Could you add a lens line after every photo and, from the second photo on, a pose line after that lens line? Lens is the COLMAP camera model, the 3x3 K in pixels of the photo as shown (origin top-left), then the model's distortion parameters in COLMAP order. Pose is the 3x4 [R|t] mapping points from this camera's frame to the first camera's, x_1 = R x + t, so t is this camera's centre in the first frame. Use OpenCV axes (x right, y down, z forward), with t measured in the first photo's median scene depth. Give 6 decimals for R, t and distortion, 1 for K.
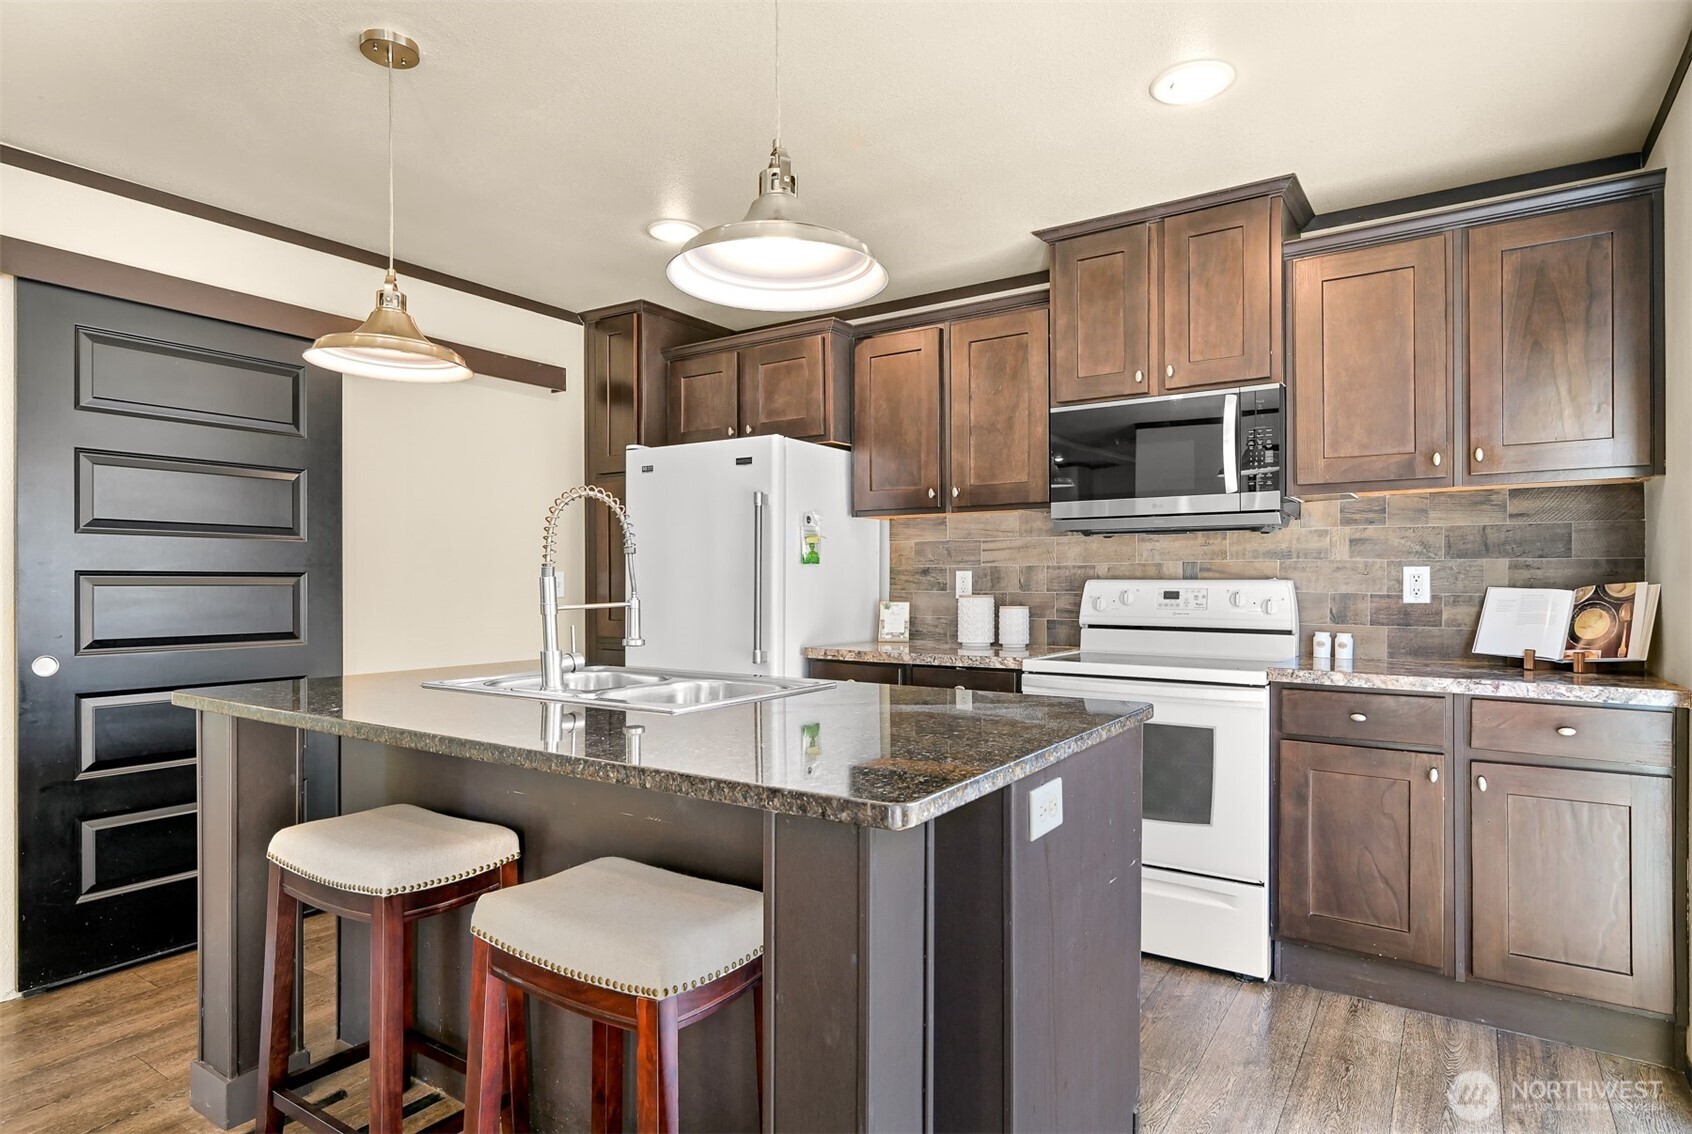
lens RADIAL K [[916.1, 0, 848.8], [0, 916.1, 579.3], [0, 0, 1]] dist [-0.001061, -0.000758]
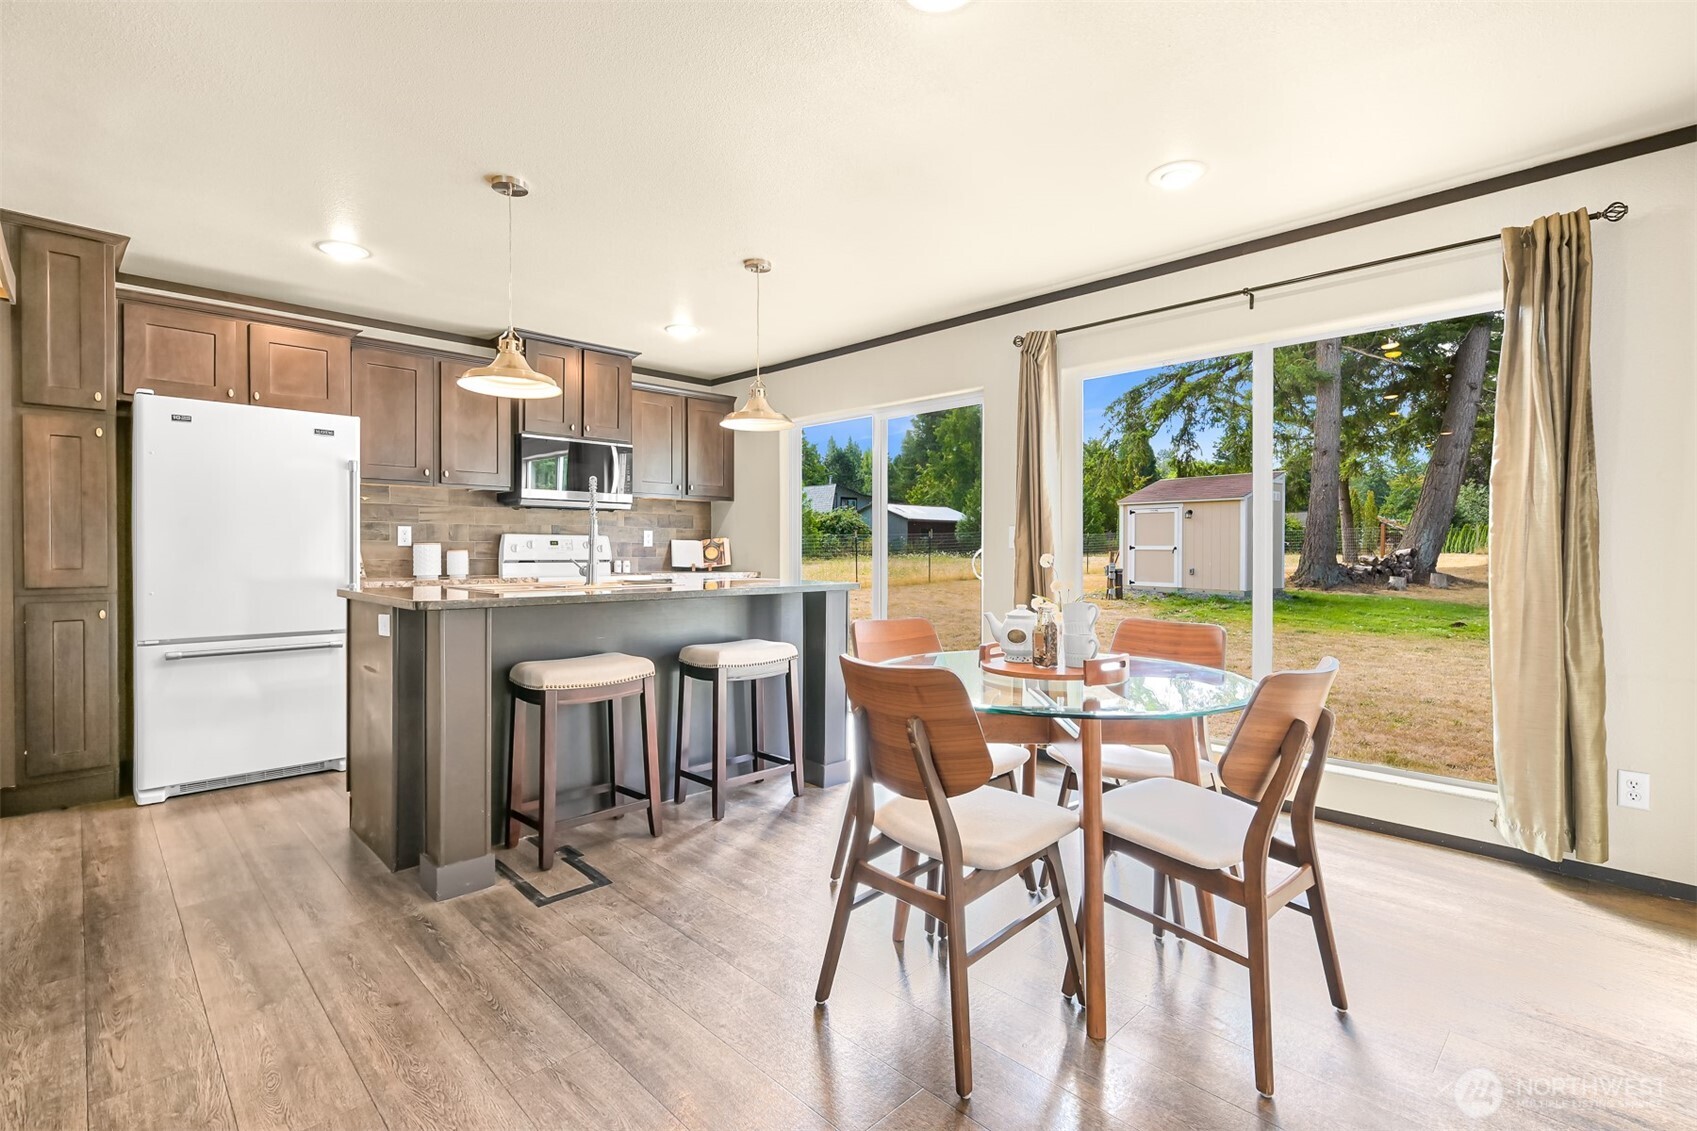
lens RADIAL K [[786.8, 0, 845.4], [0, 786.8, 558.4], [0, 0, 1]] dist [-0.002086, 0.000672]
pose [[0.200875, -0.009935, 0.979567, -1.088969], [-0.002680, 0.999939, 0.010691, 0.030019], [-0.979613, -0.004773, 0.200836, 0.104966]]
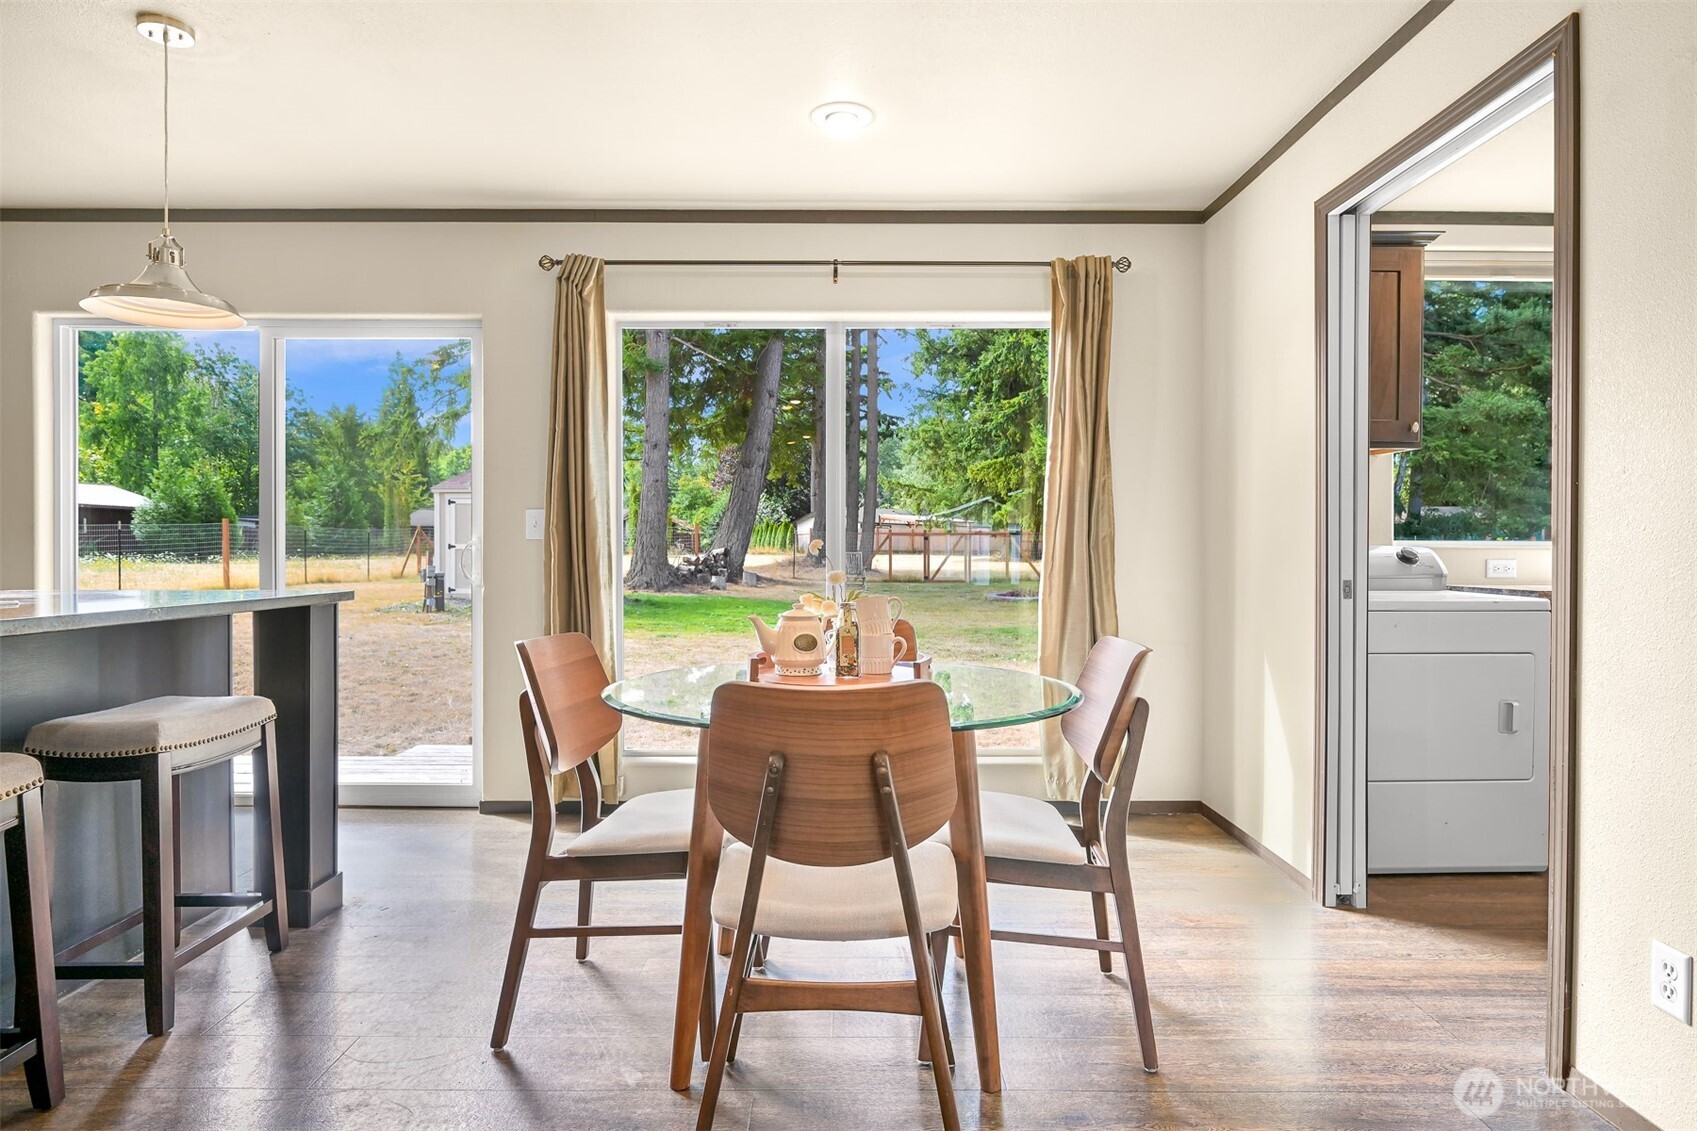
lens RADIAL K [[957.0, 0, 850.5], [0, 957.0, 555.0], [0, 0, 1]] dist [0.002387, -0.001004]
pose [[-0.561692, -0.002090, 0.827344, -0.961865], [0.000266, 0.999996, 0.002707, 0.042555], [-0.827346, 0.001741, -0.561690, 0.418189]]
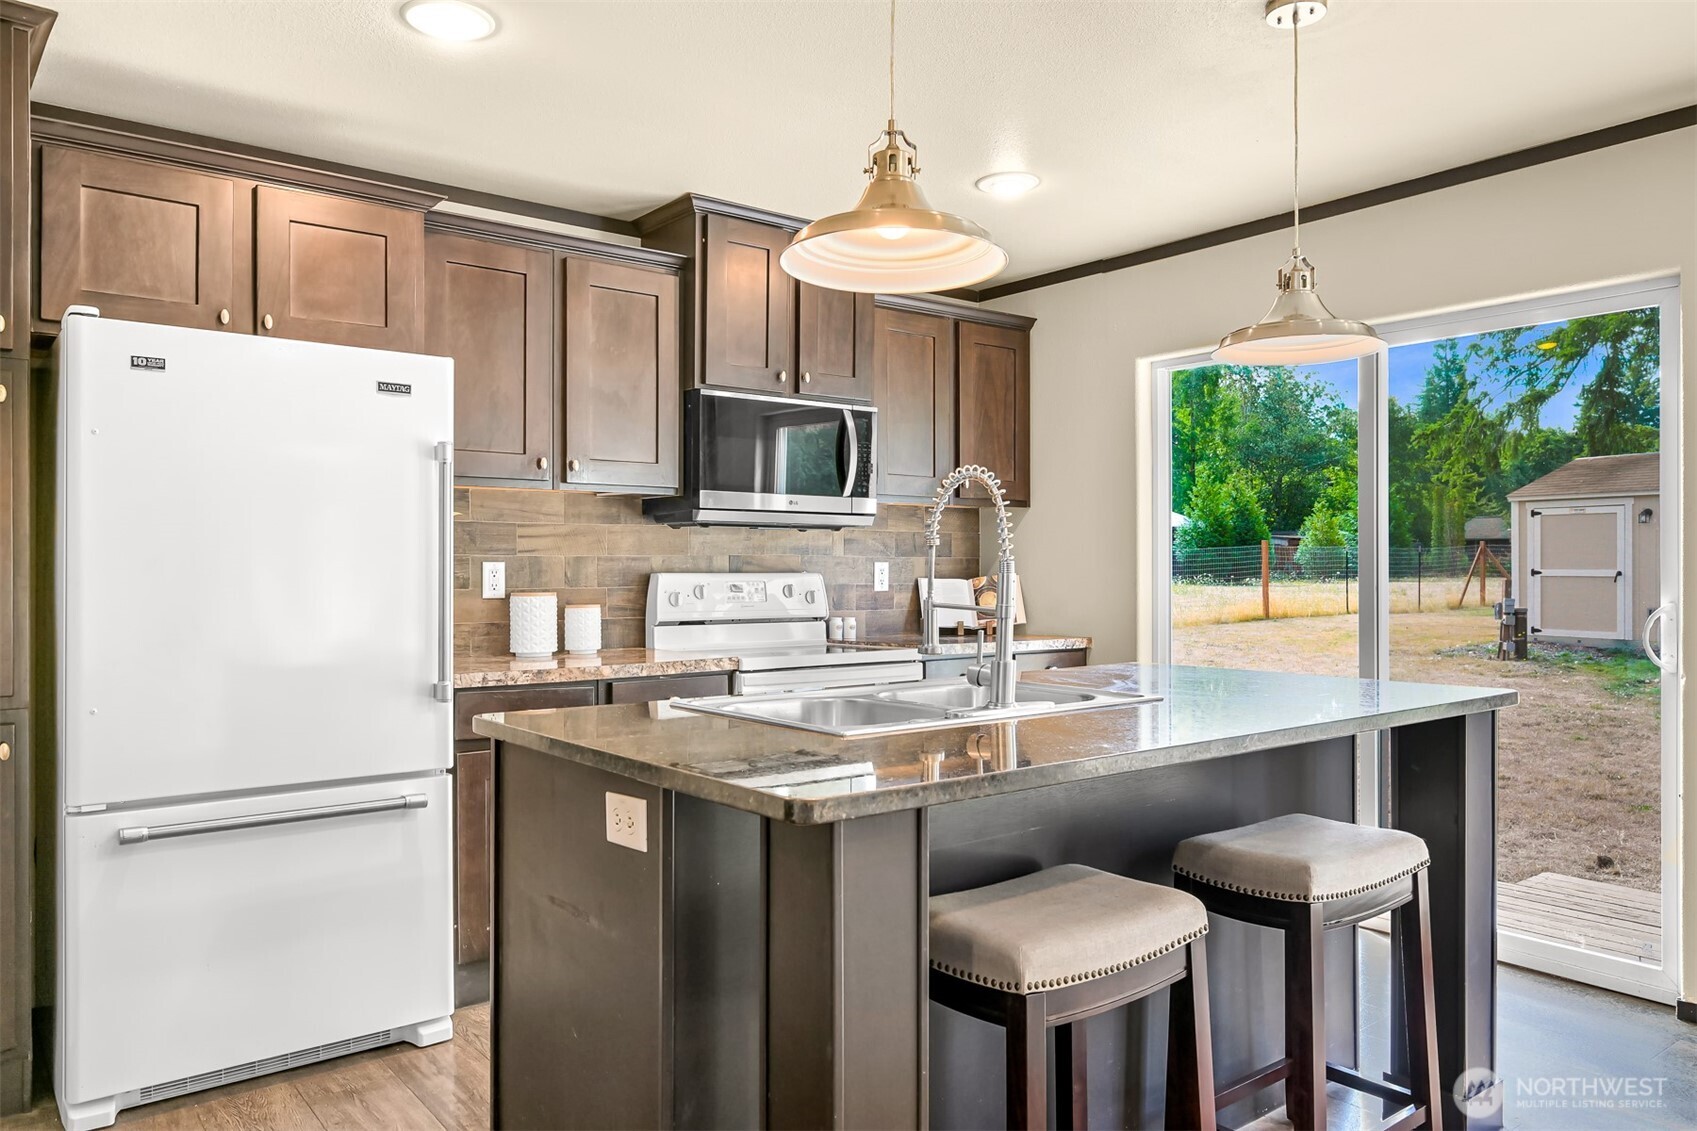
lens RADIAL K [[1180.1, 0, 855.4], [0, 1180.1, 567.4], [0, 0, 1]] dist [-0.003578, -0.001683]
pose [[0.303364, 0.002979, 0.952870, -0.856600], [0.001752, 0.999992, -0.003685, -0.000772], [-0.952873, 0.002787, 0.303356, 0.479332]]
